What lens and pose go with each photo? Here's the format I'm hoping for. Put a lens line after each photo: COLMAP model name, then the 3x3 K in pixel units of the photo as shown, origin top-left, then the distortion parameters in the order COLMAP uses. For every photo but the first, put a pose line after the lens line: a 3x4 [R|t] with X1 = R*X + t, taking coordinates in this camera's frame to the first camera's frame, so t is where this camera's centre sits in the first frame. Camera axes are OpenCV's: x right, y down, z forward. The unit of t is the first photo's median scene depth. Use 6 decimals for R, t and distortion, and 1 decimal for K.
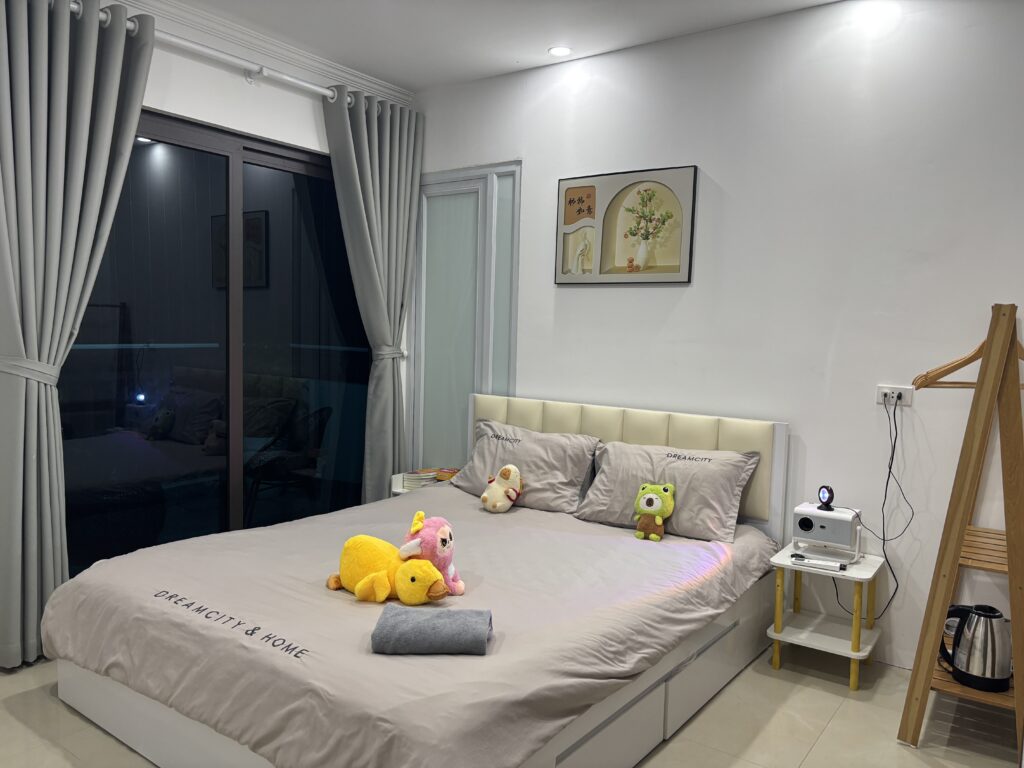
lens RADIAL K [[767.5, 0, 507.0], [0, 767.5, 383.4], [0, 0, 1]] dist [0.050305, -0.055070]
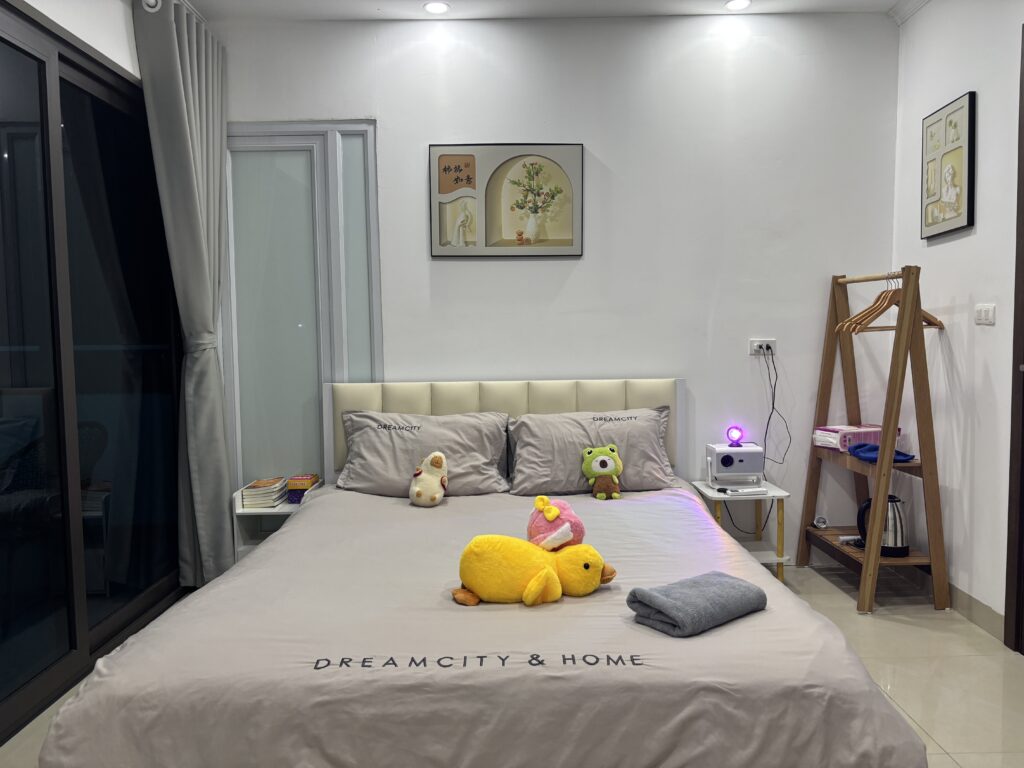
lens RADIAL K [[767.5, 0, 513.4], [0, 767.5, 378.3], [0, 0, 1]] dist [0.050305, -0.055070]
pose [[0.805227, -0.076943, 0.587953, -0.468051], [0.078172, 0.996666, 0.023369, 0.004615], [-0.587791, 0.027144, 0.808557, 0.208978]]
